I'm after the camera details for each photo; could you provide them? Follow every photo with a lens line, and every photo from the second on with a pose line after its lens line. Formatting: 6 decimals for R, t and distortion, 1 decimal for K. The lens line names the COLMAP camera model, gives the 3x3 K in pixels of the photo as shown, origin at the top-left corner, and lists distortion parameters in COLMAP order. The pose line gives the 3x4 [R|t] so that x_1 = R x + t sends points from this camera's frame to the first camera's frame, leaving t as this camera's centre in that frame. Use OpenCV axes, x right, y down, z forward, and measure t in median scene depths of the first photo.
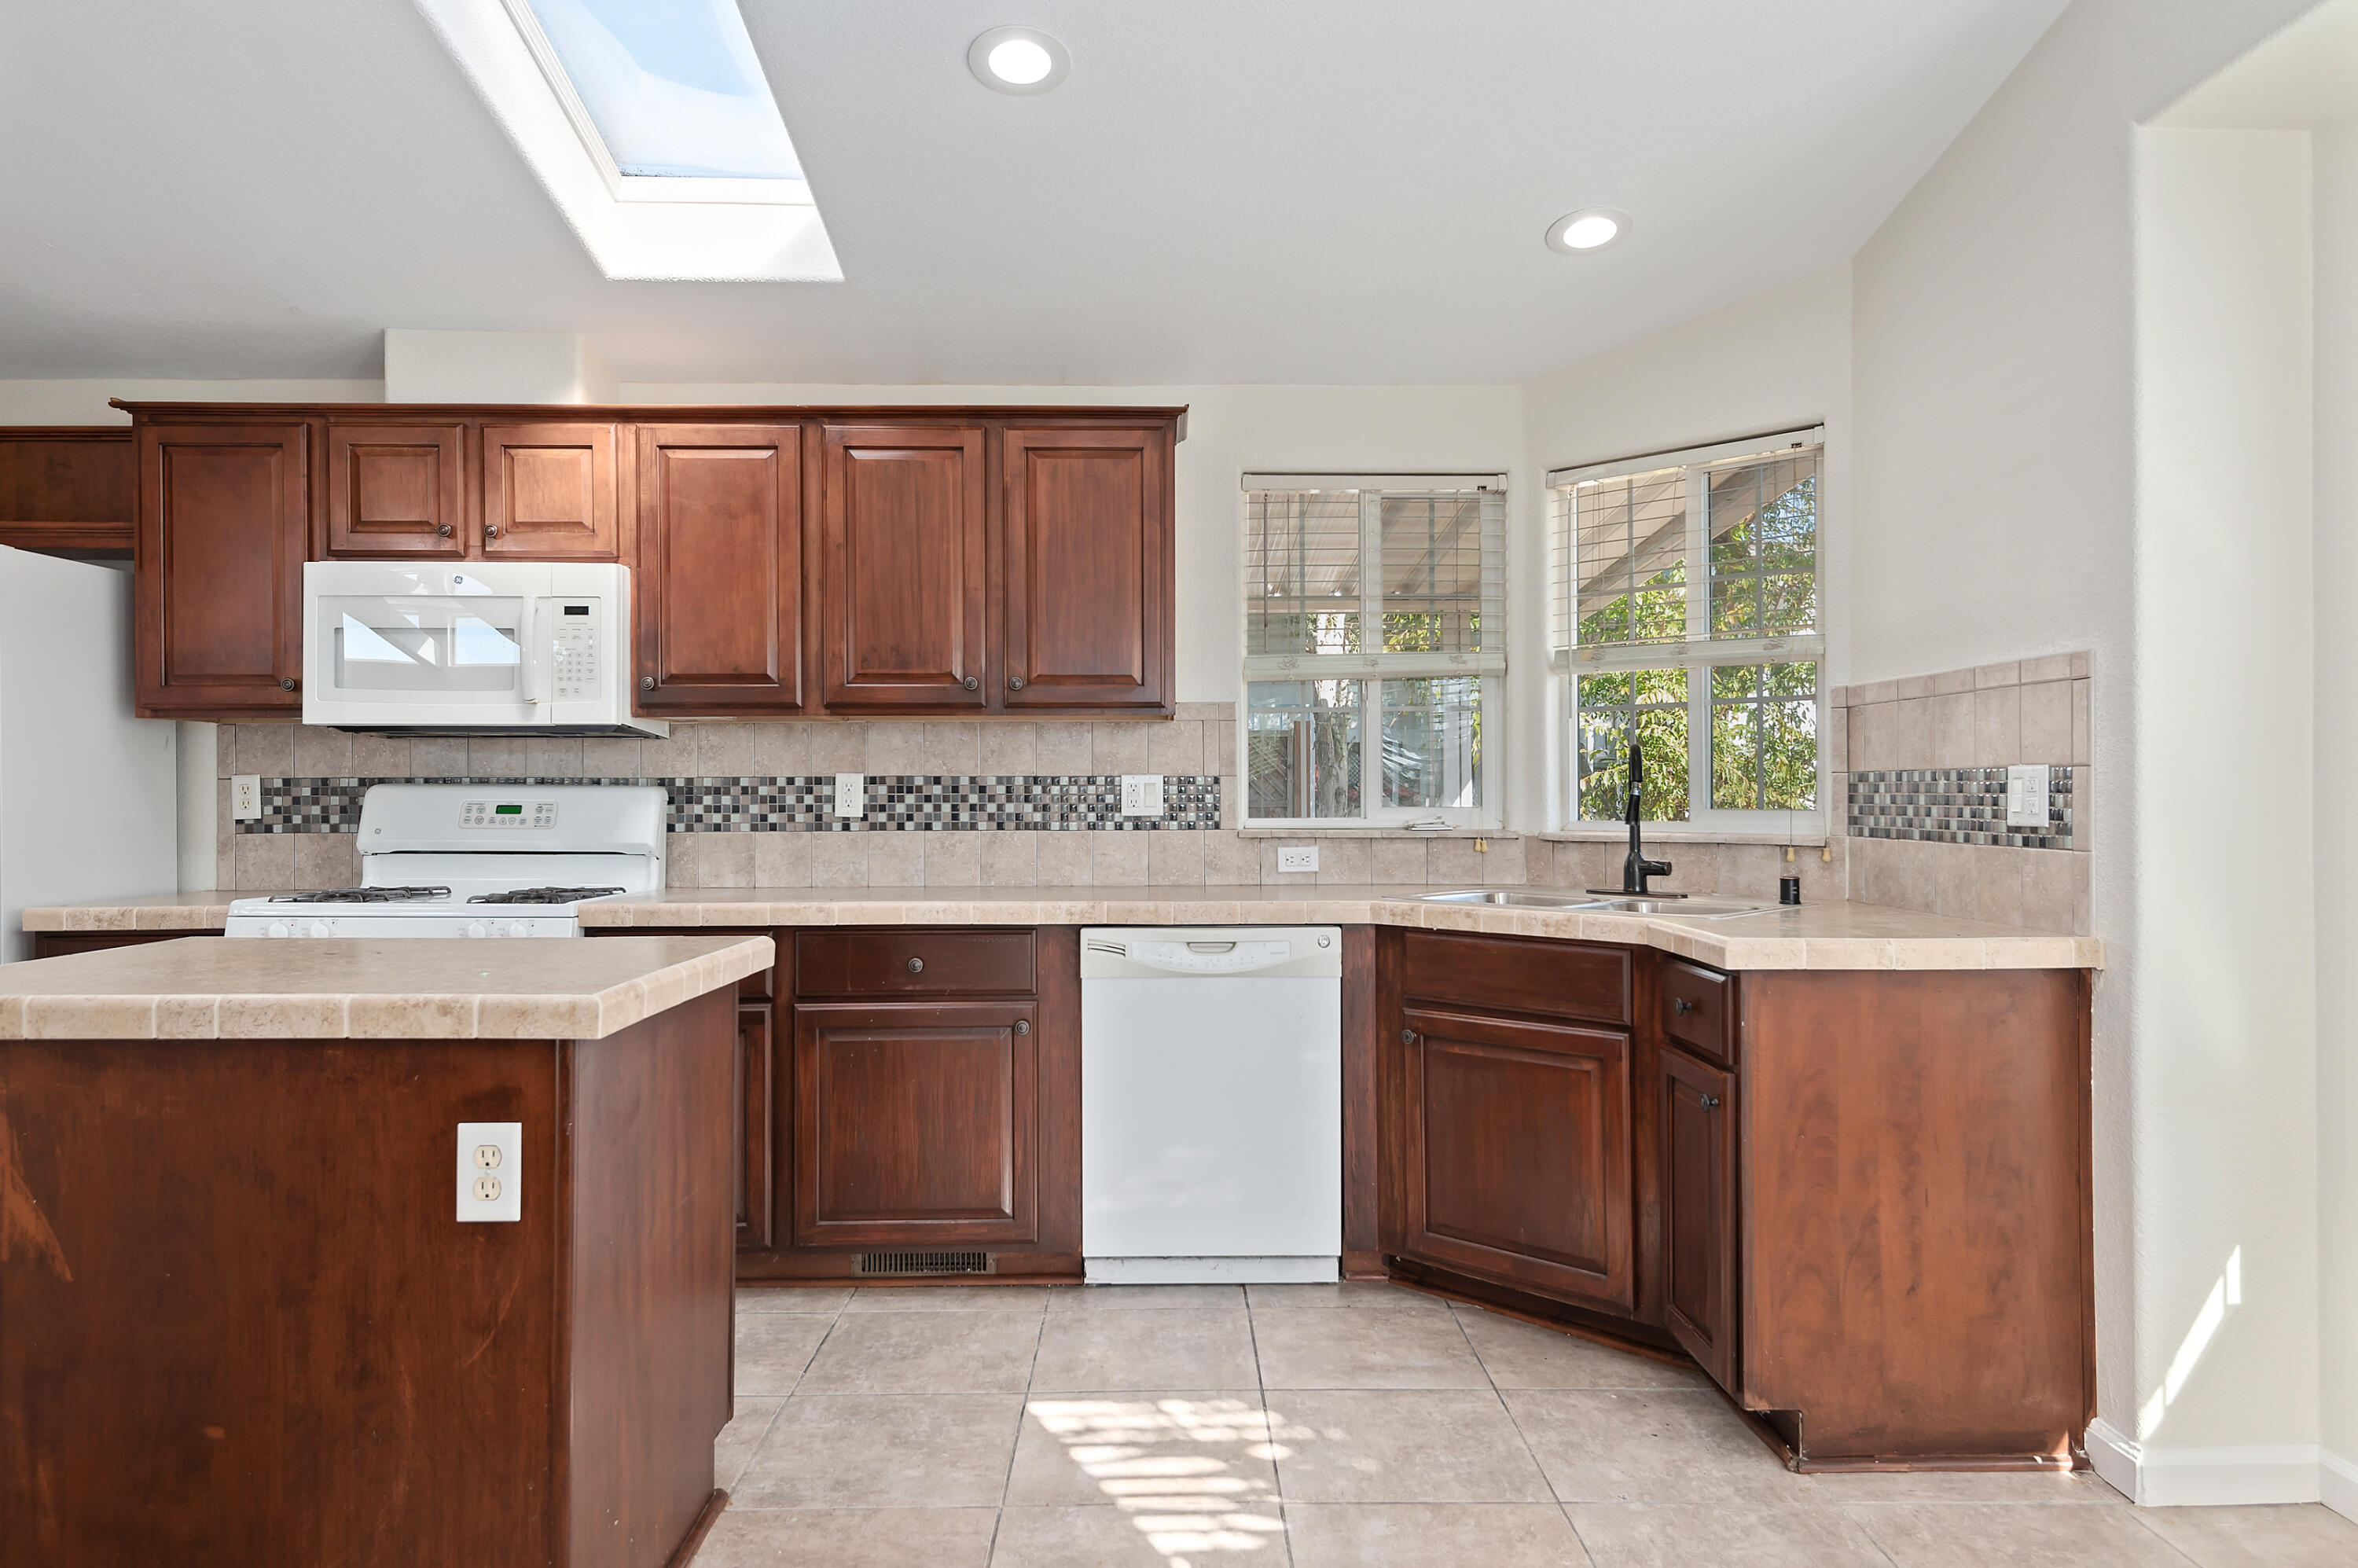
lens RADIAL K [[1506.7, 0, 1186.7], [0, 1506.7, 784.2], [0, 0, 1]] dist [0.040072, -0.000891]
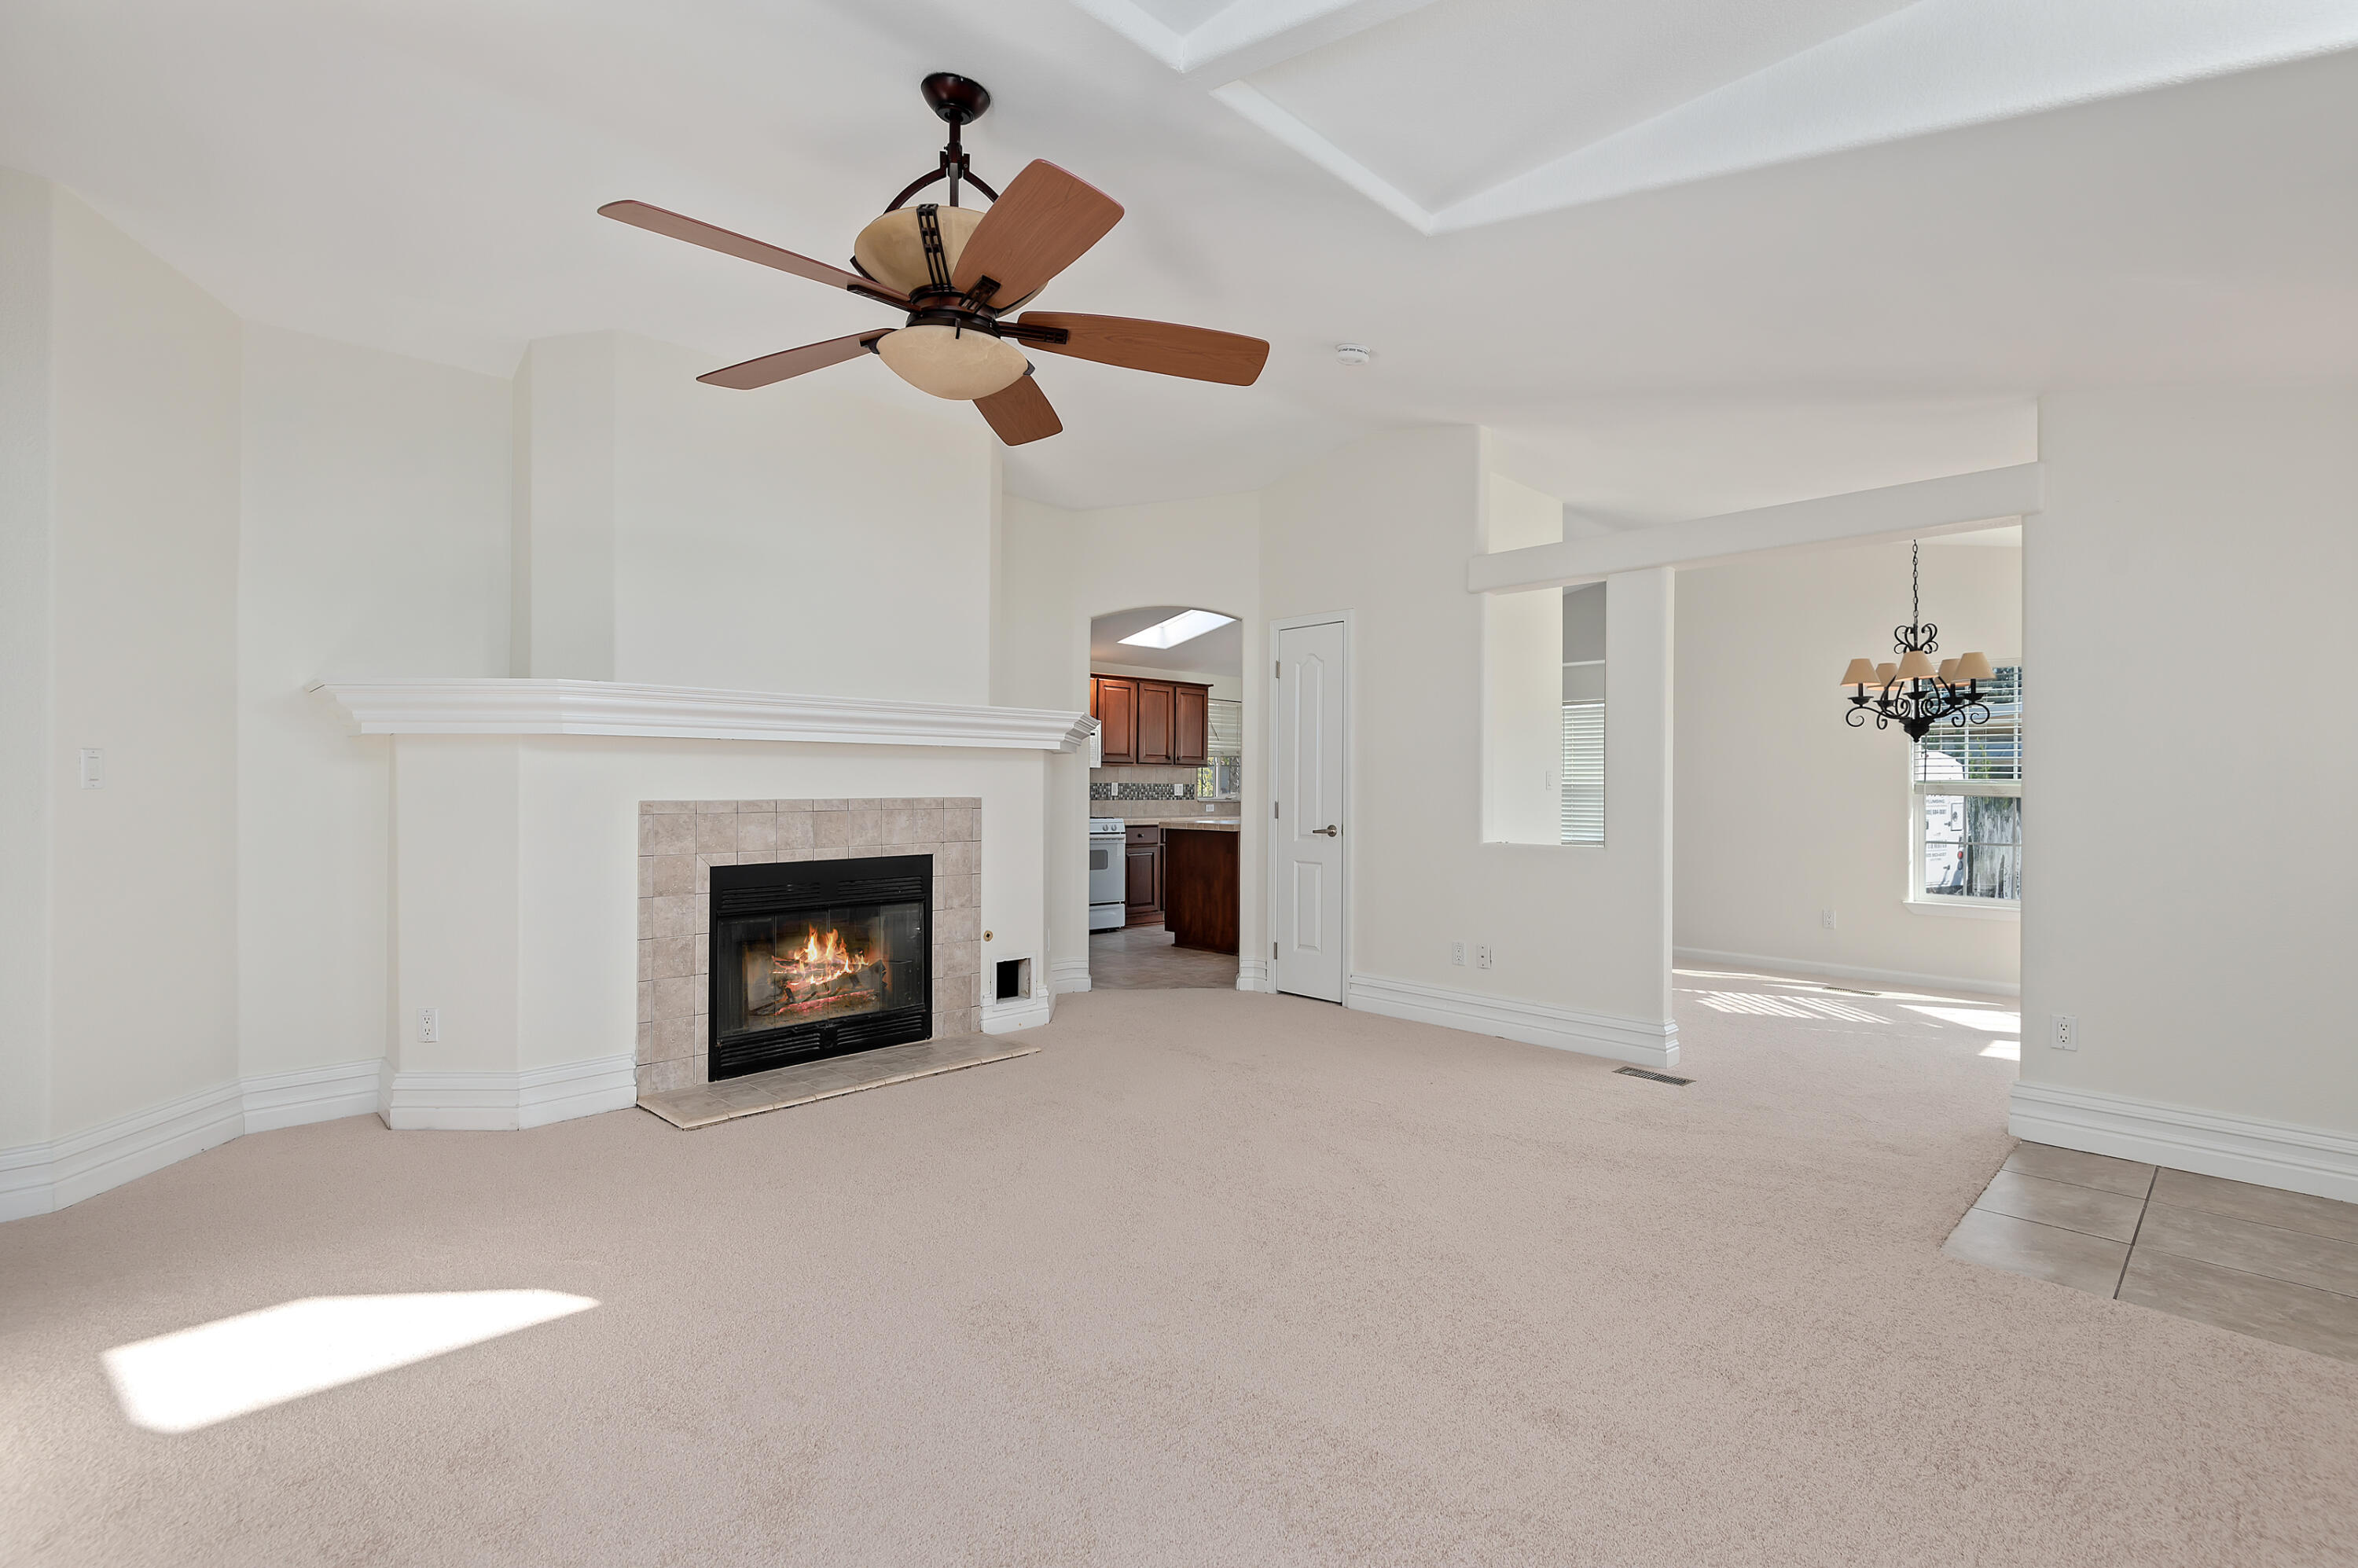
lens RADIAL K [[1170.6, 0, 1178.8], [0, 1170.6, 790.2], [0, 0, 1]] dist [0.002083, 0.000238]
pose [[0.711984, 0.003147, 0.702189, -2.060660], [-0.007457, 0.999967, 0.003079, 0.001172], [-0.702156, -0.007429, 0.711984, -0.979459]]
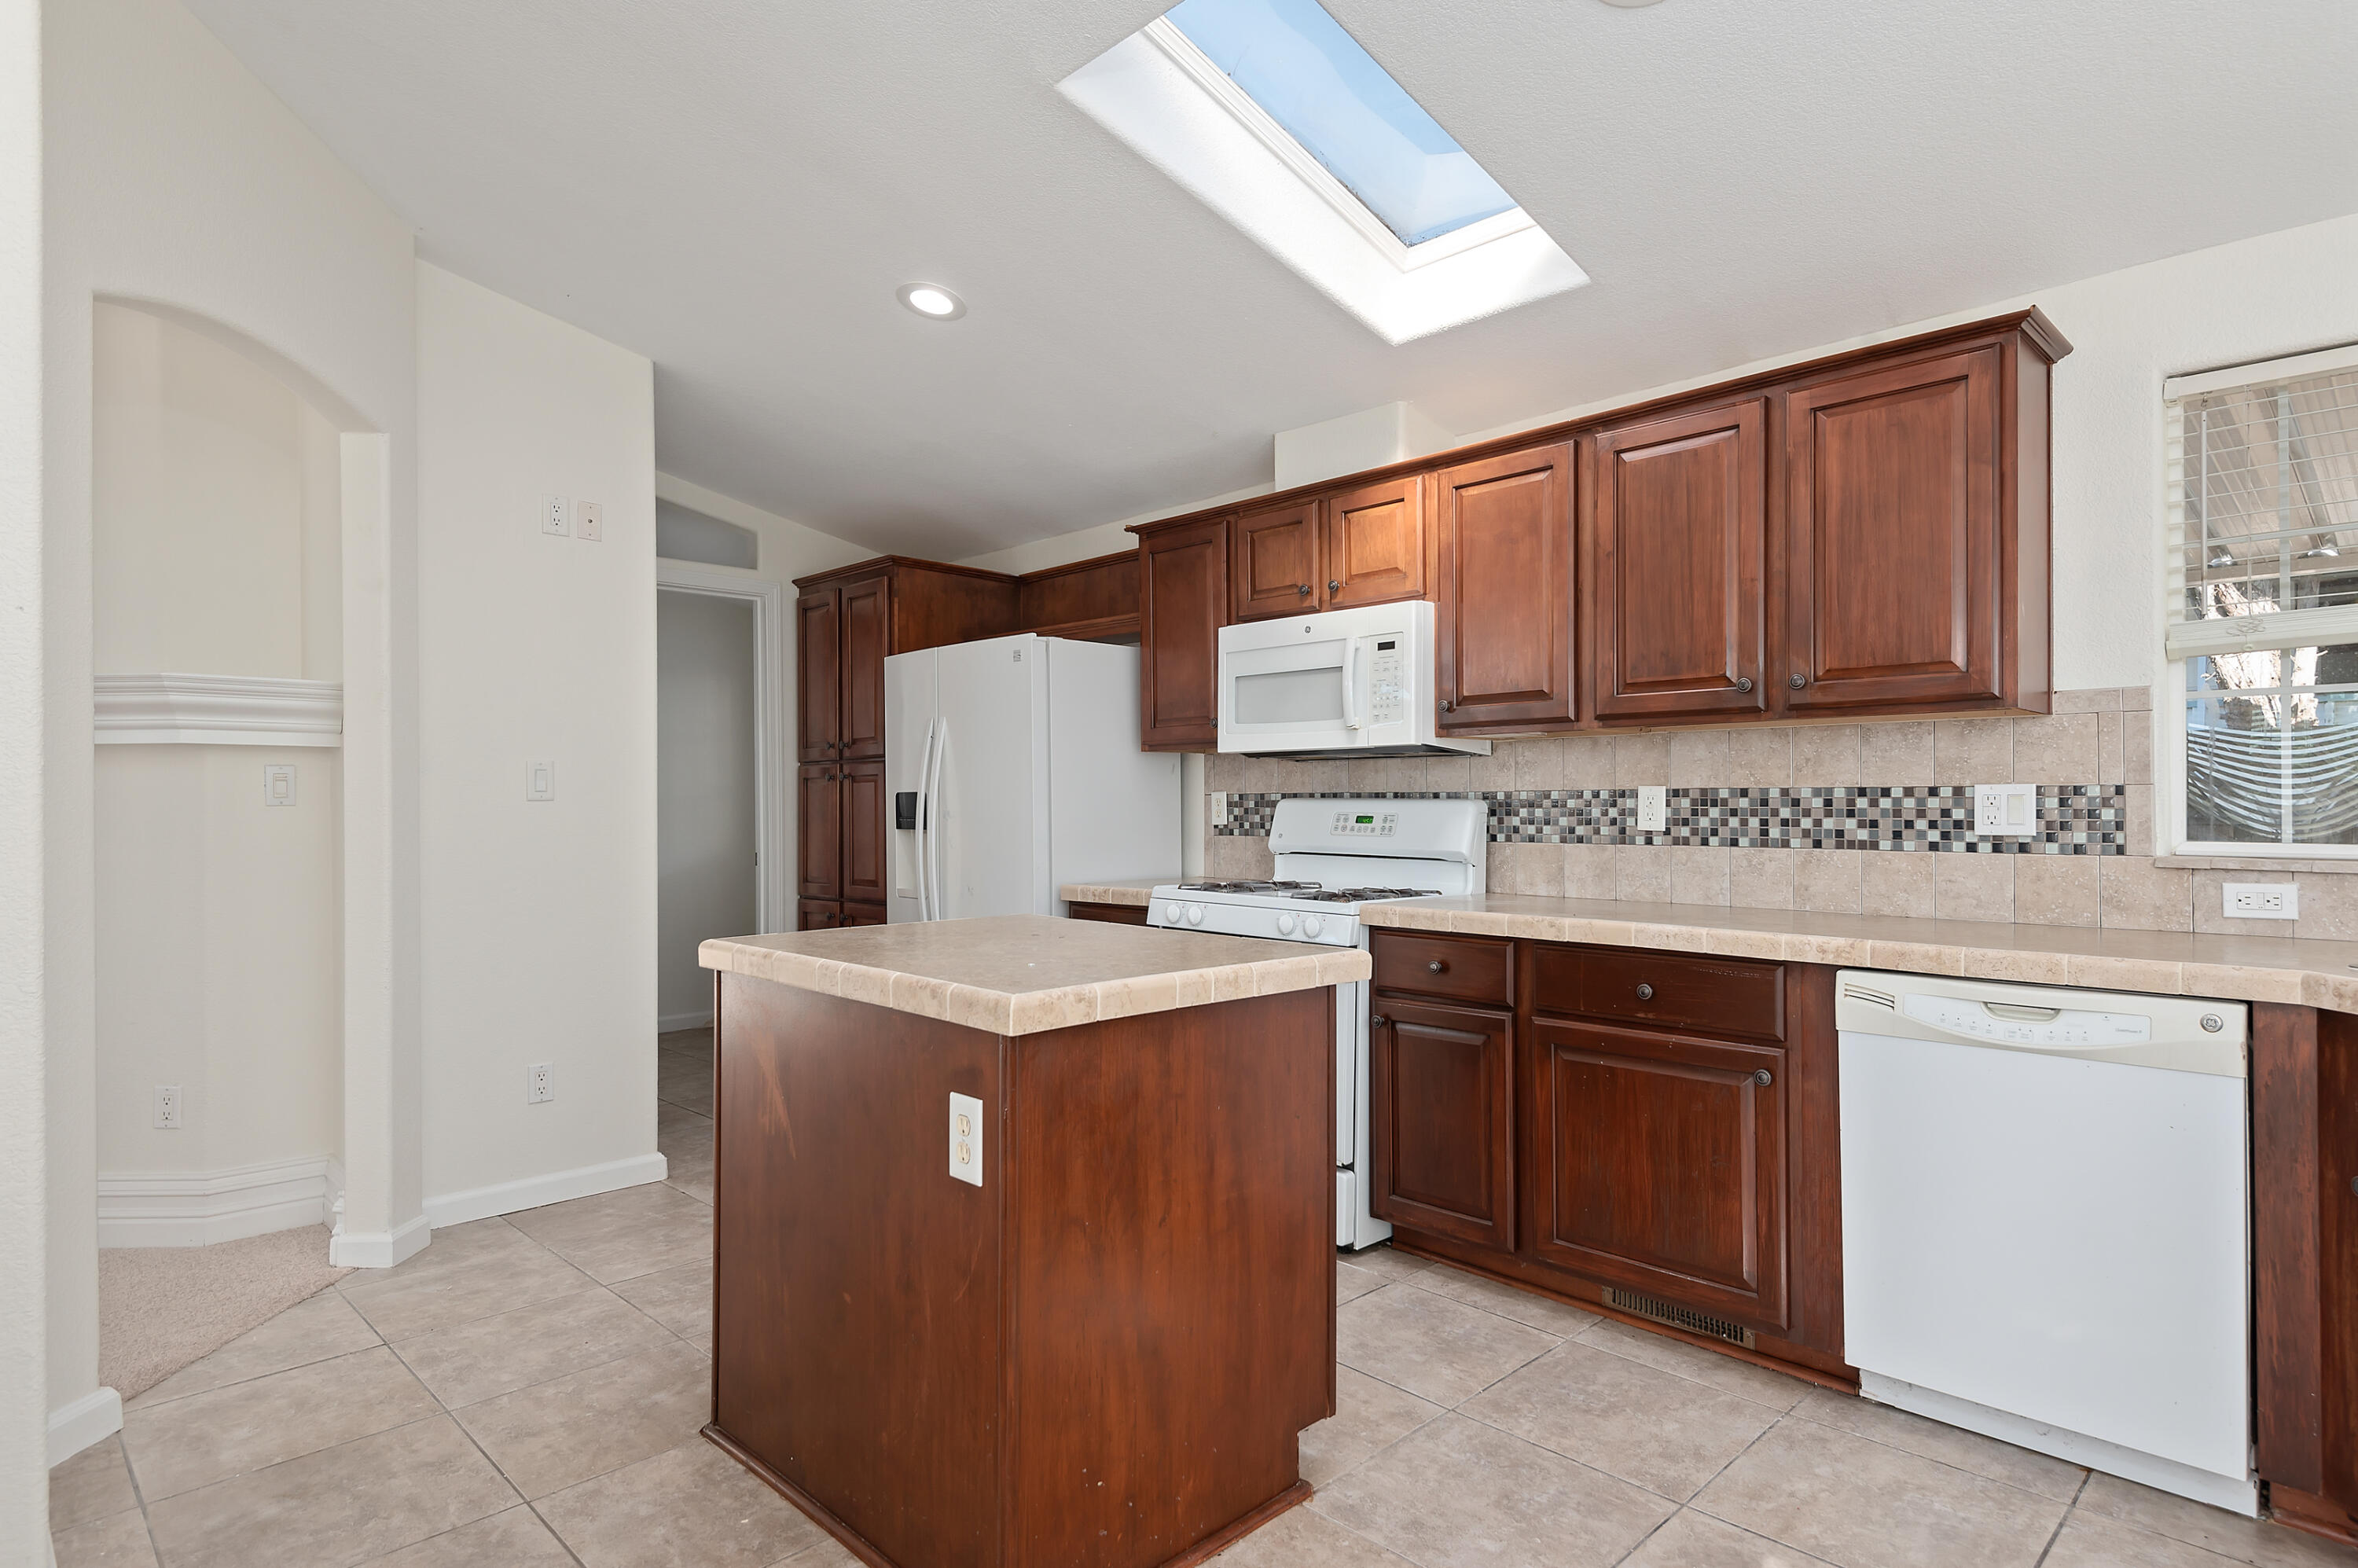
lens RADIAL K [[1258.9, 0, 1165.1], [0, 1258.9, 800.0], [0, 0, 1]] dist [0.017678, -0.010355]
pose [[0.685443, -0.001900, -0.728124, 0.167371], [0.004300, 0.999990, 0.001438, -0.000693], [0.728114, -0.004116, 0.685444, 0.228074]]
